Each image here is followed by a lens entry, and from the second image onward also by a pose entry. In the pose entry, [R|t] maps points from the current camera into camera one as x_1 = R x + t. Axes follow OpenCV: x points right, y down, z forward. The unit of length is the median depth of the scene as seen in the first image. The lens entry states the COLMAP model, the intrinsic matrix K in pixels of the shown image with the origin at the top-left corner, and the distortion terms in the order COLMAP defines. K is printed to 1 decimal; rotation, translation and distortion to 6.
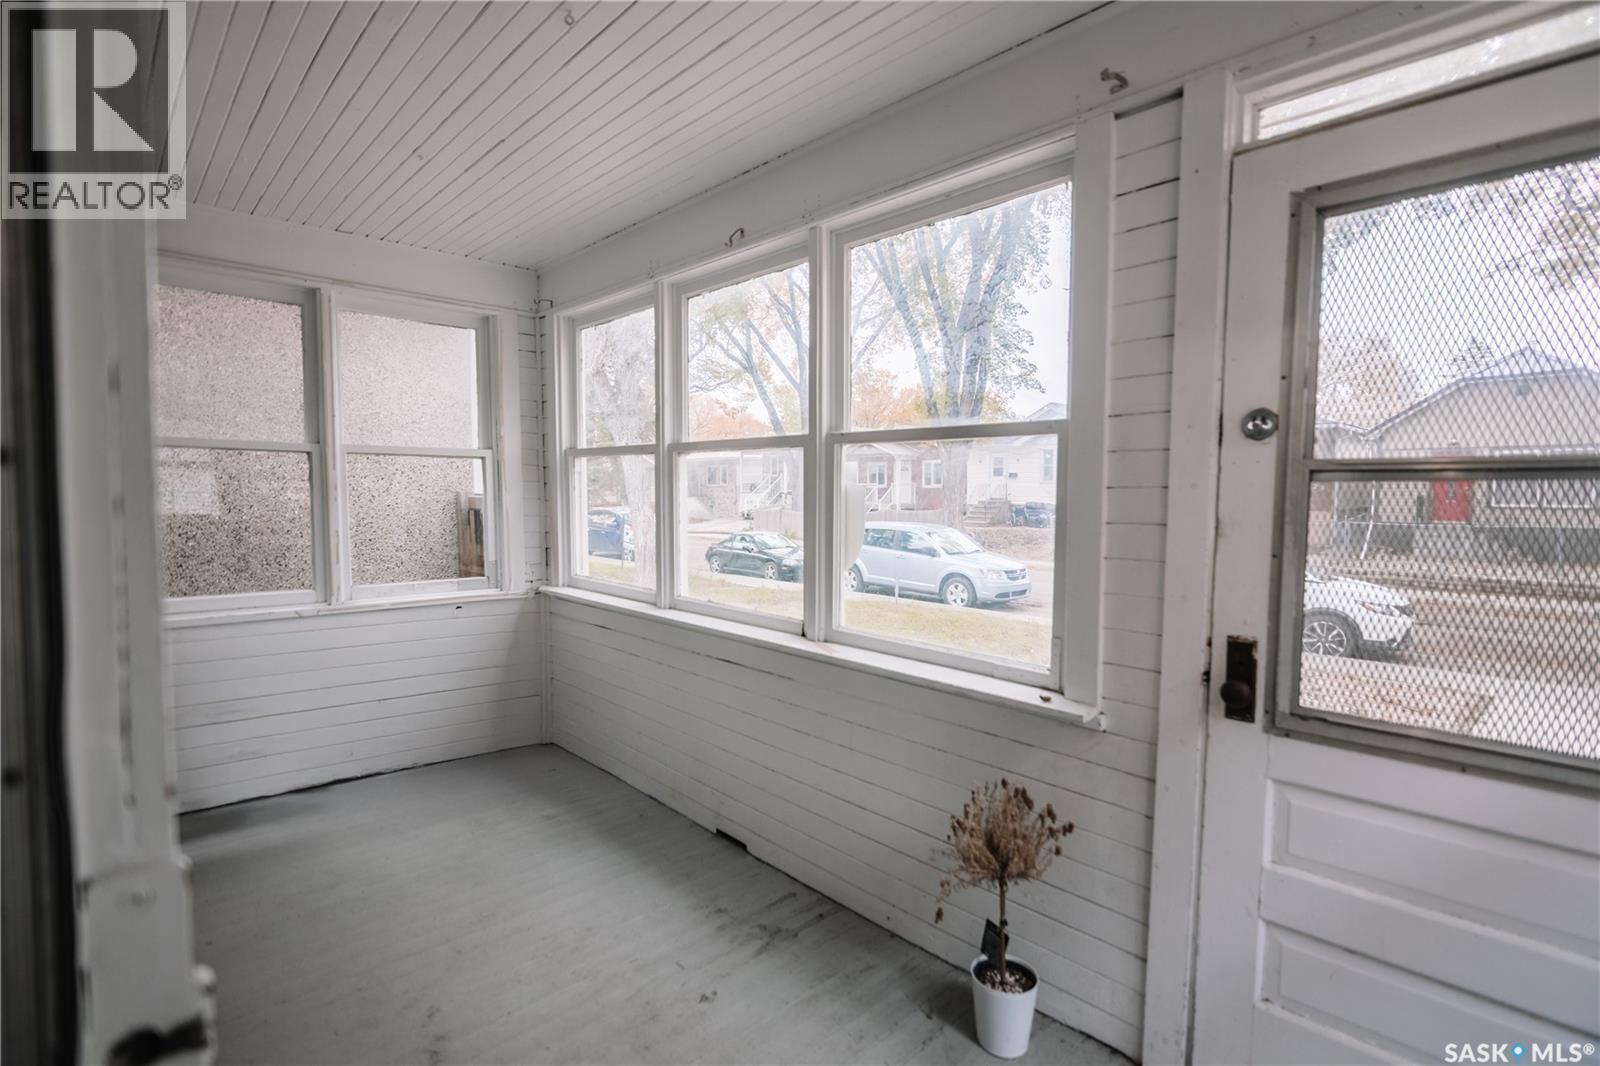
lens RADIAL K [[759.3, 0, 795.0], [0, 759.3, 535.5], [0, 0, 1]] dist [-0.003705, -0.000640]
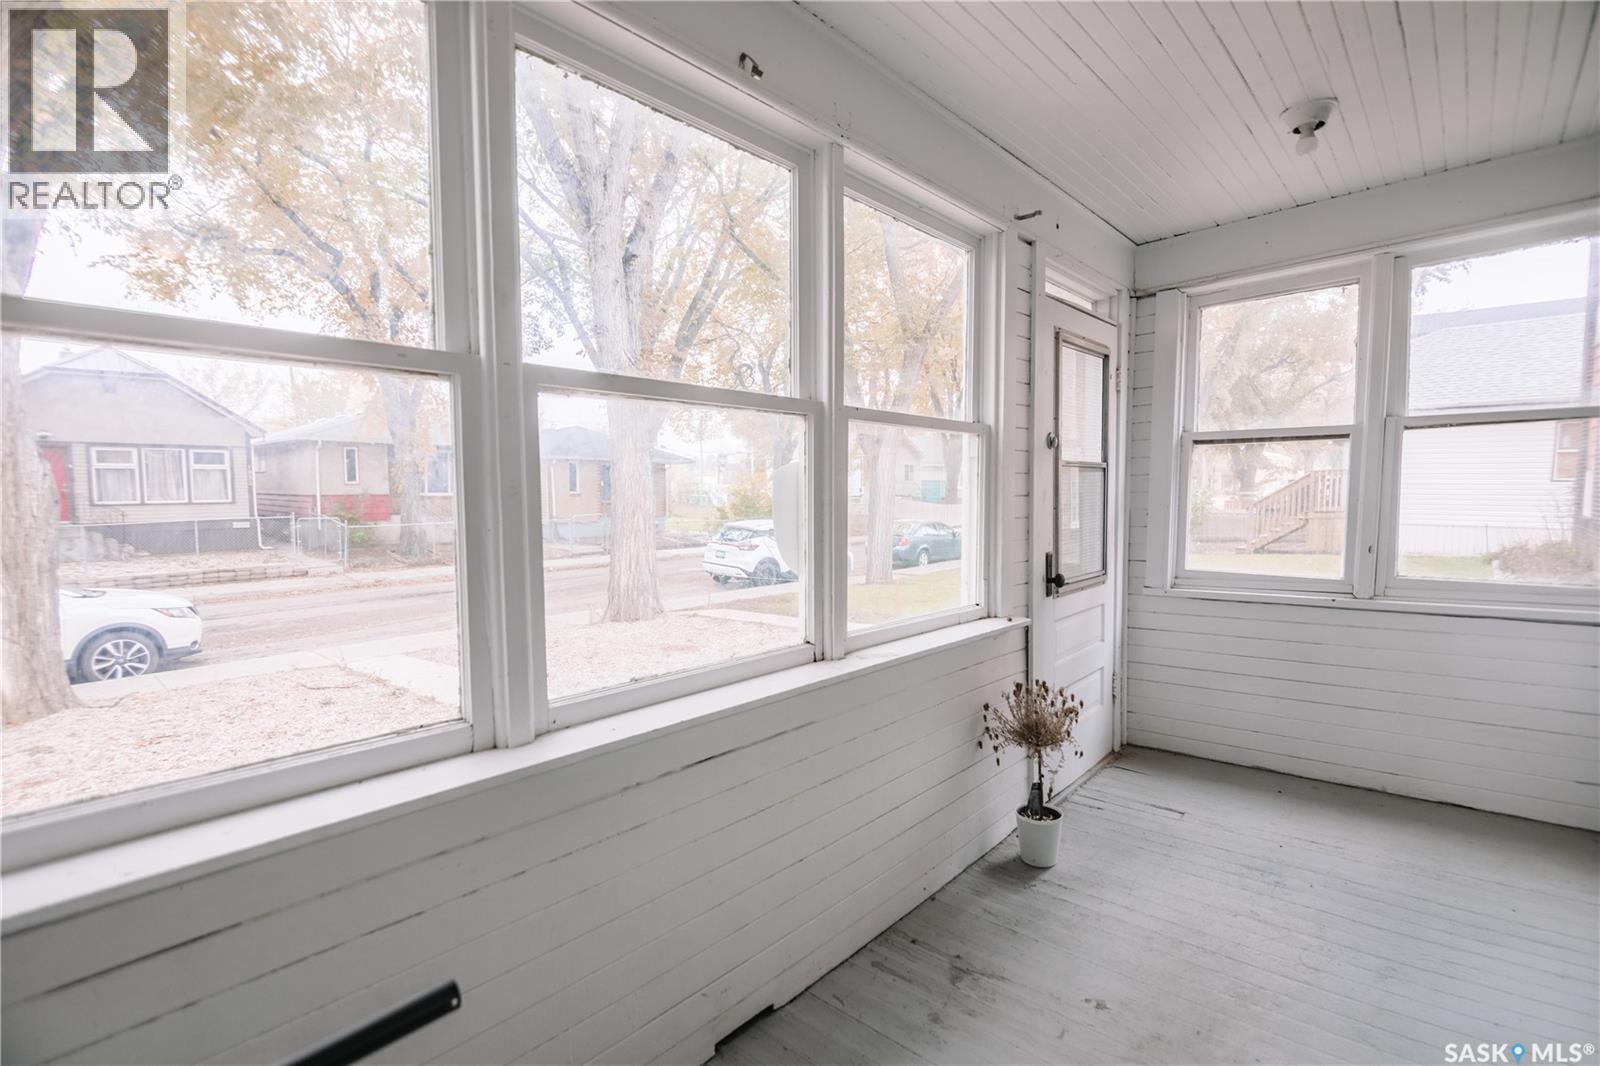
lens RADIAL K [[759.3, 0, 795.0], [0, 759.3, 535.5], [0, 0, 1]] dist [-0.003705, -0.000640]
pose [[-0.090140, -0.065059, 0.993802, -0.779227], [0.065094, 0.995345, 0.071064, -0.053365], [-0.993800, 0.071096, -0.085486, 1.118894]]
